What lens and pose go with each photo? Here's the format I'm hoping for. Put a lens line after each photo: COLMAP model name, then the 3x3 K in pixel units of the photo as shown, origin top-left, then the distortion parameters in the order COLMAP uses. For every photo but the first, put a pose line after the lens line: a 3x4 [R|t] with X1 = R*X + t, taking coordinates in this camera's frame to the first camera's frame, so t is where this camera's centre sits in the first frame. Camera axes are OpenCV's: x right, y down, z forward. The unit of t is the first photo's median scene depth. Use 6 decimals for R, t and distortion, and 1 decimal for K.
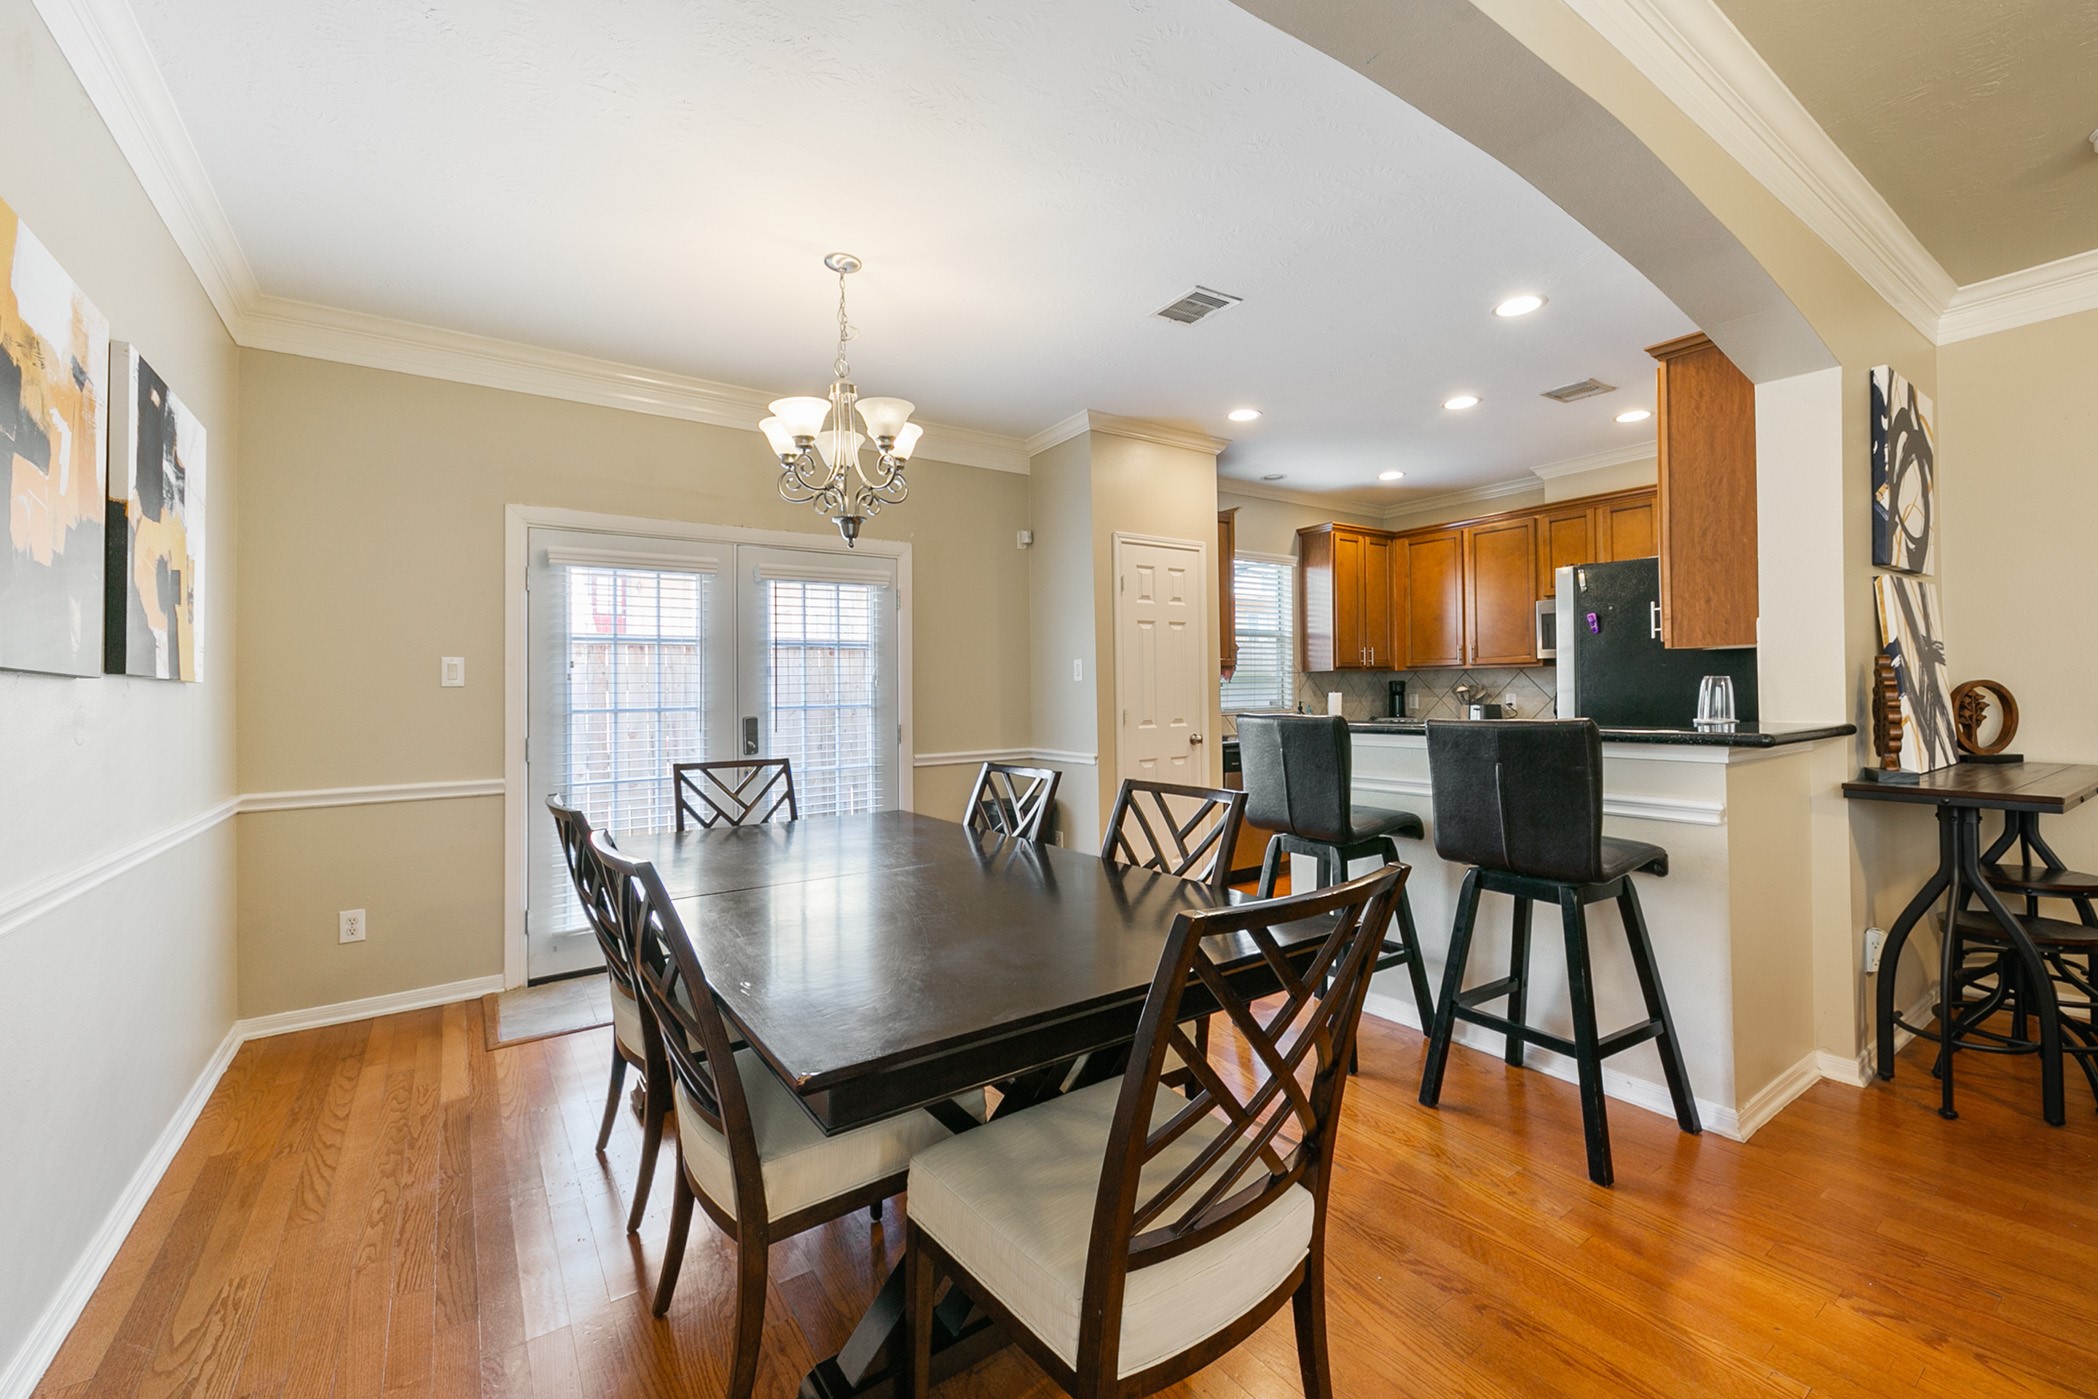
lens RADIAL K [[872.8, 0, 1076.0], [0, 872.8, 671.0], [0, 0, 1]] dist [0.000305, -0.000623]
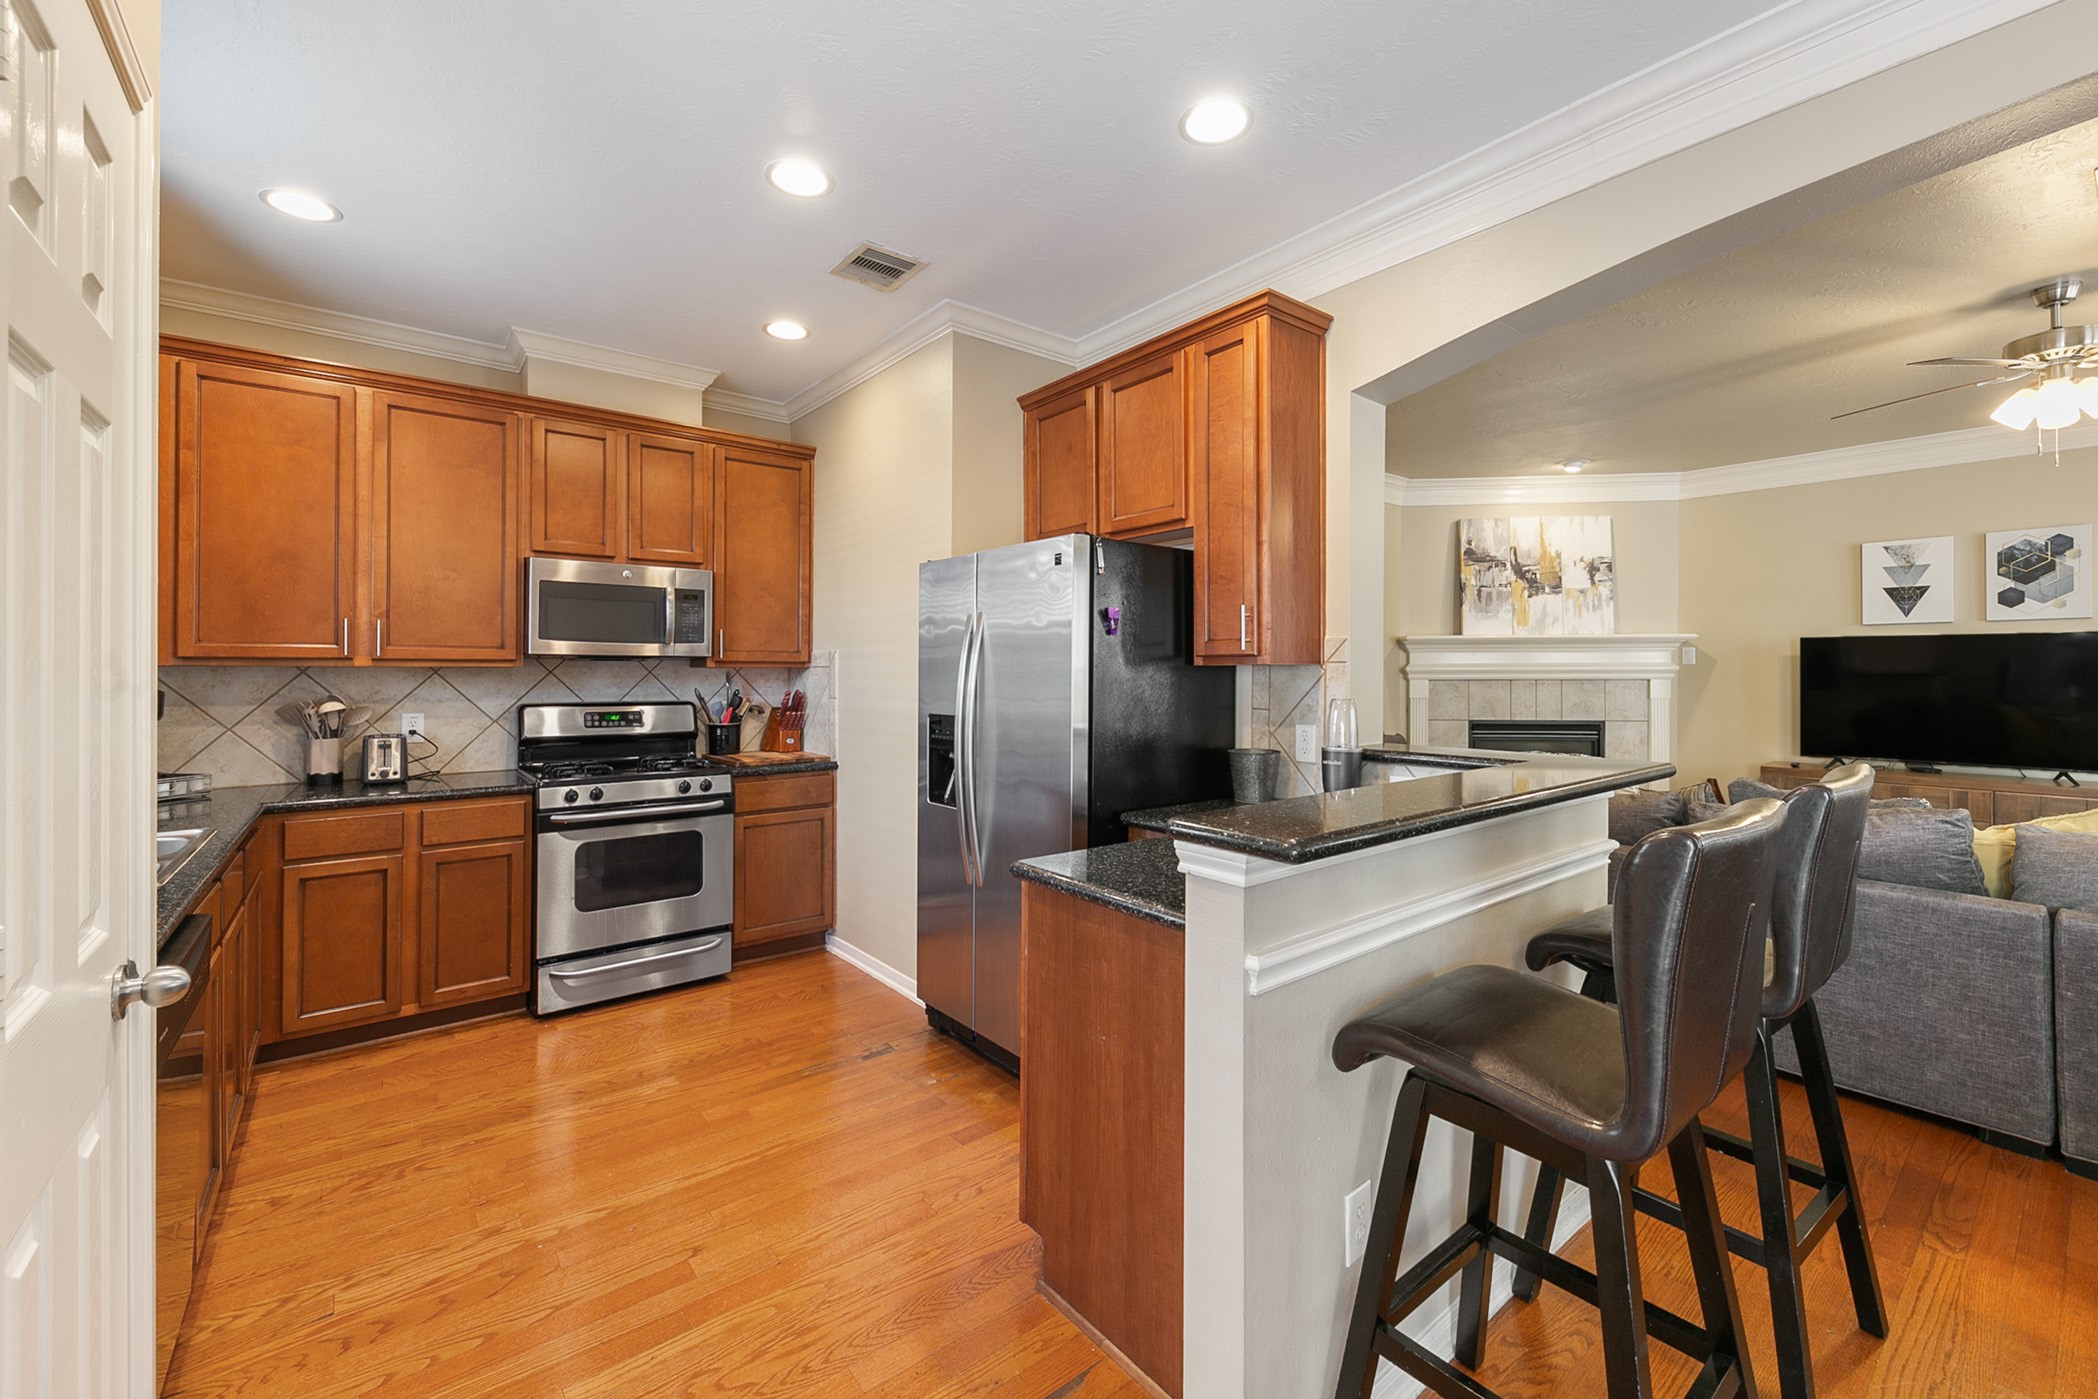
lens RADIAL K [[872.8, 0, 1086.4], [0, 872.8, 665.1], [0, 0, 1]] dist [0.000305, -0.000623]
pose [[-0.058640, 0.025848, 0.997944, -0.087308], [-0.020424, 0.999424, -0.027087, 0.002045], [-0.998070, -0.021970, -0.058079, 0.829040]]
